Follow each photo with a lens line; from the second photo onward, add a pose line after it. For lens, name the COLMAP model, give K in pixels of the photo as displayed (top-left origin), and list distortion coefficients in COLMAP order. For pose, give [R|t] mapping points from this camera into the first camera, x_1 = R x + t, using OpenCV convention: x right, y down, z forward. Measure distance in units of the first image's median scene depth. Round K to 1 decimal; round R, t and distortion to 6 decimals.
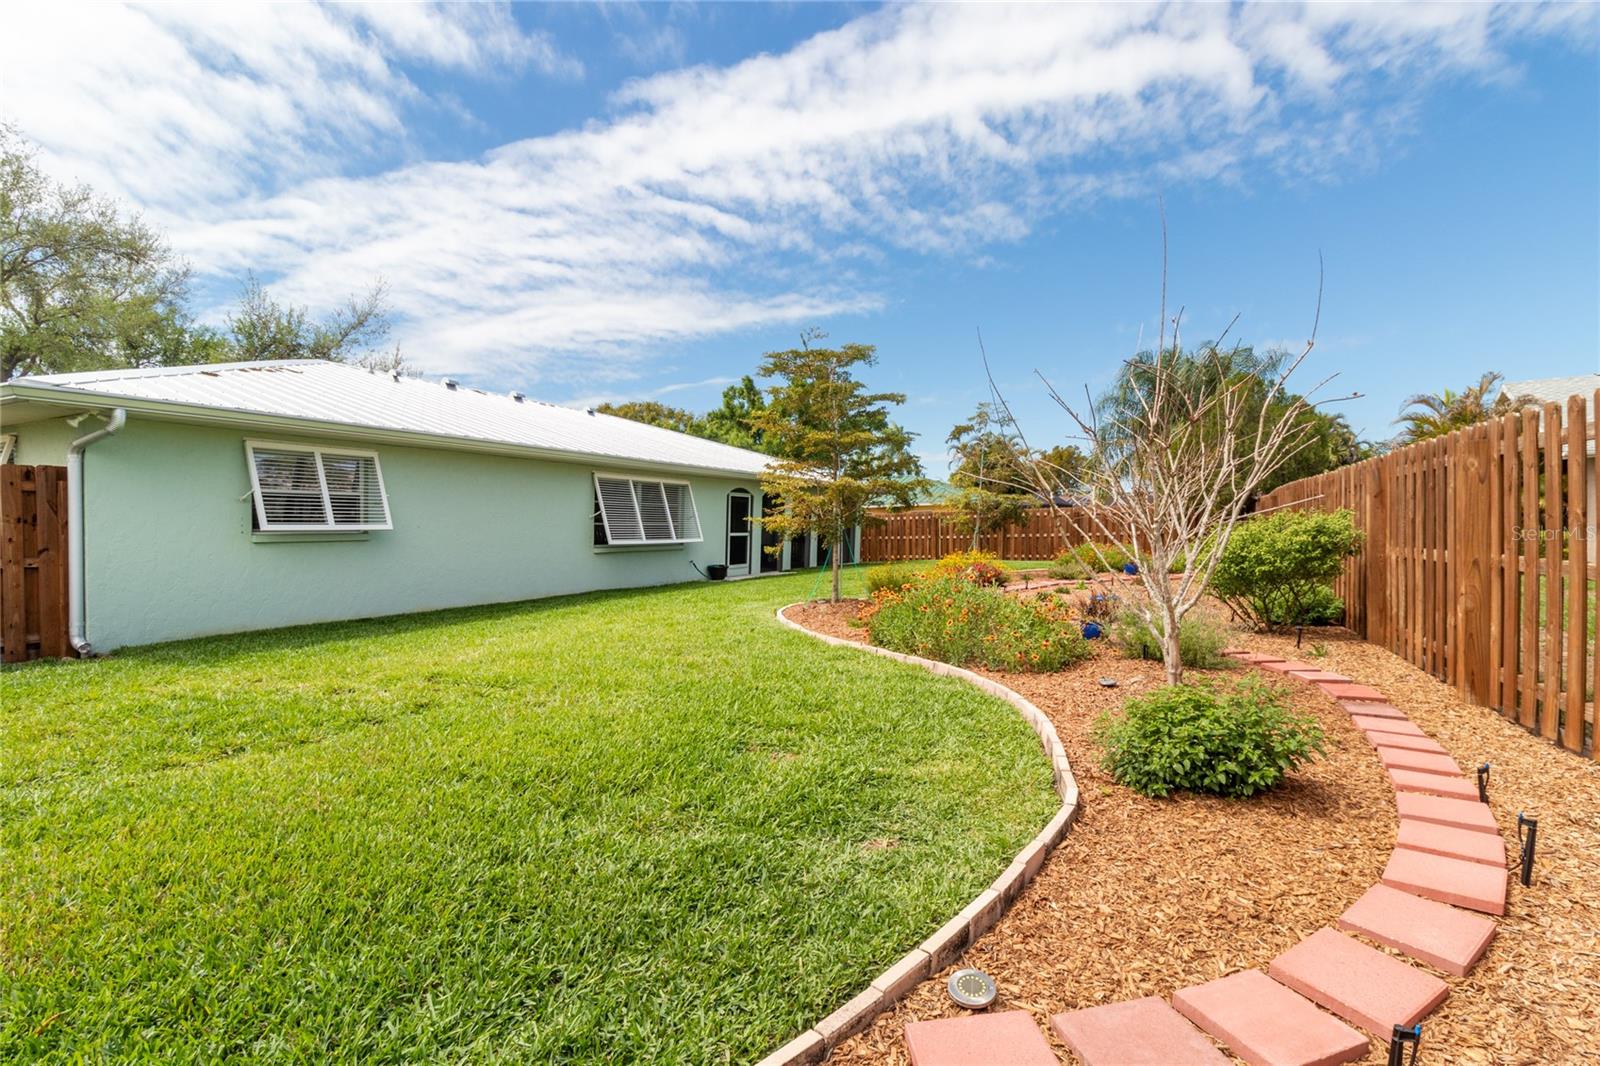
lens RADIAL K [[745.7, 0, 817.4], [0, 745.7, 510.1], [0, 0, 1]] dist [0.001638, -0.000072]
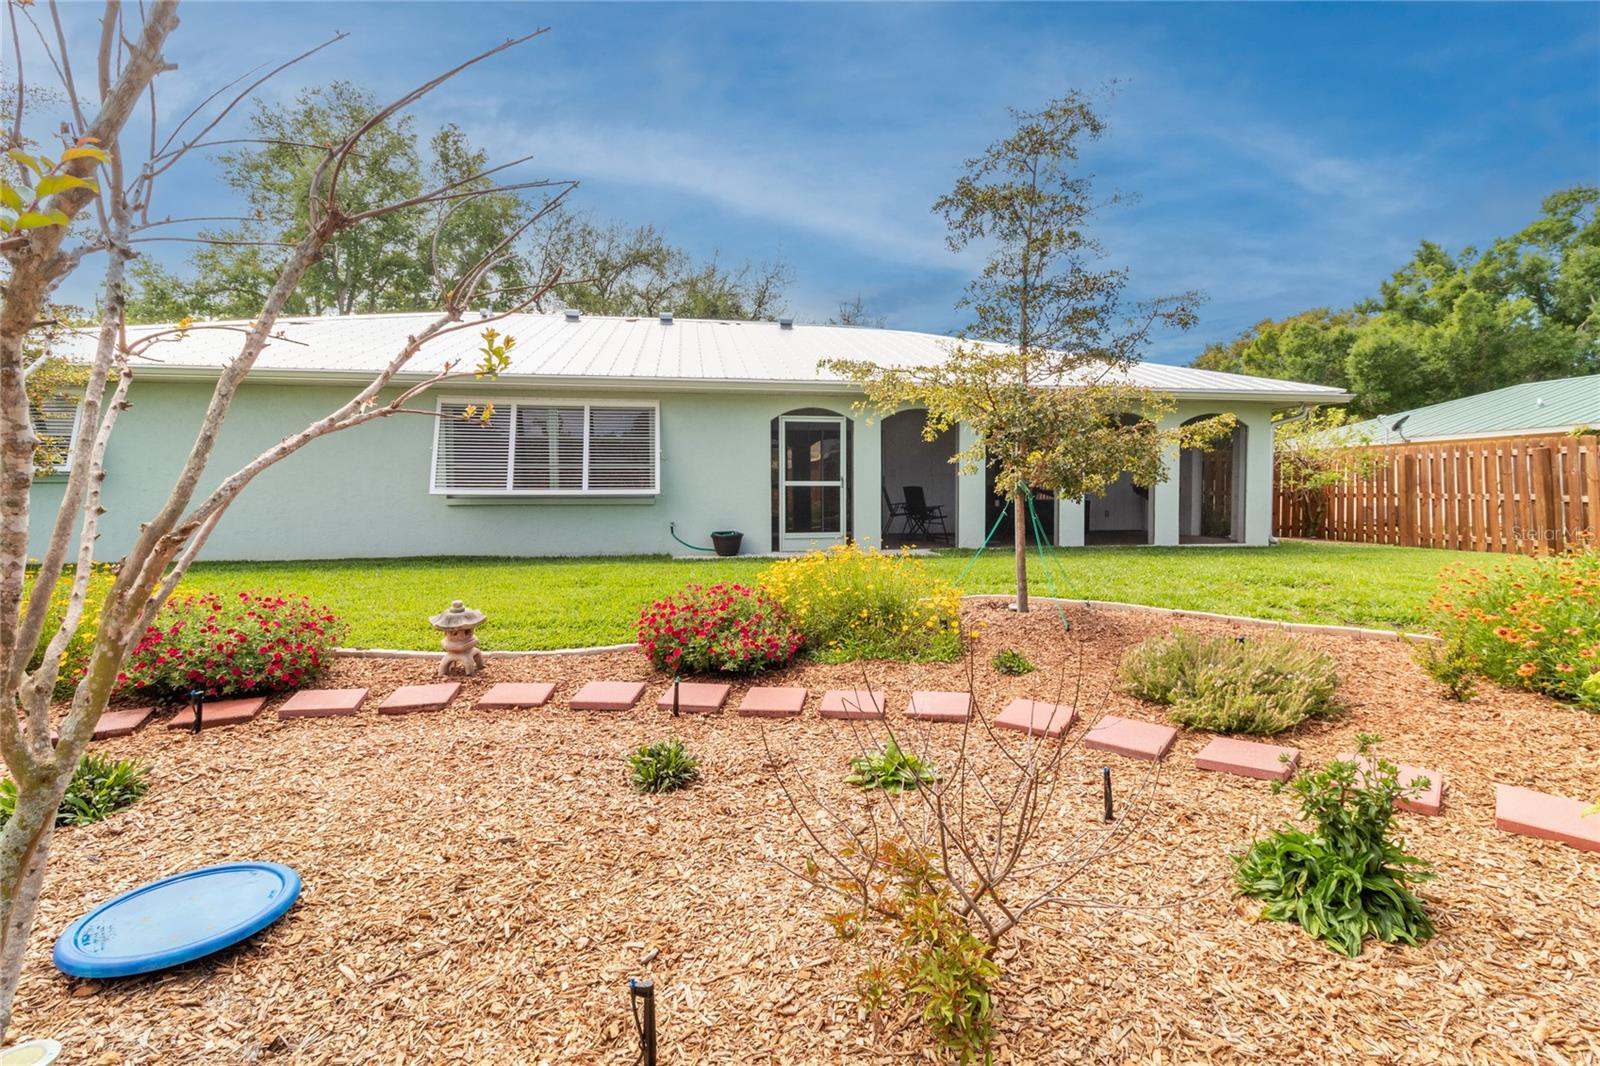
lens RADIAL K [[745.7, 0, 817.4], [0, 745.7, 510.1], [0, 0, 1]] dist [0.001638, -0.000072]
pose [[0.570459, 0.022465, -0.821019, 0.397549], [0.016305, 0.999119, 0.038667, 0.030378], [0.821164, -0.035444, 0.569590, 0.657340]]
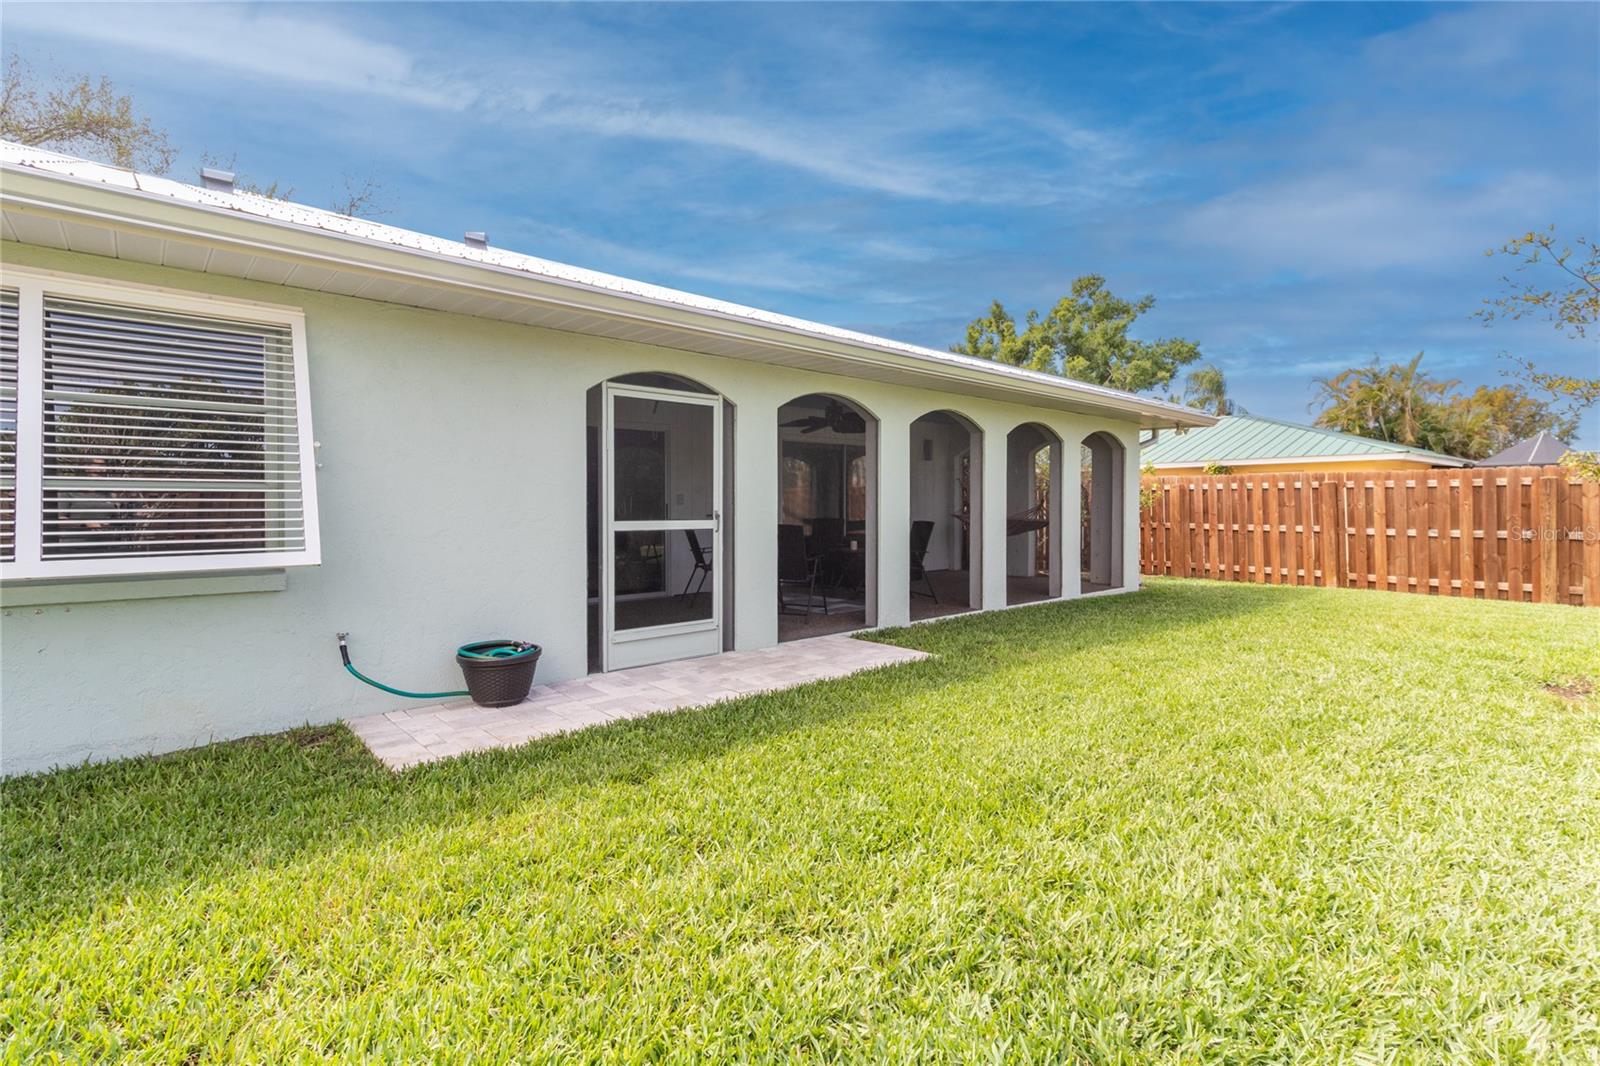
lens RADIAL K [[745.7, 0, 817.4], [0, 745.7, 510.1], [0, 0, 1]] dist [0.001638, -0.000072]
pose [[0.924688, 0.001019, -0.380725, 0.066115], [0.007569, 0.999750, 0.021059, 0.020122], [0.380651, -0.022354, 0.924448, 0.746770]]
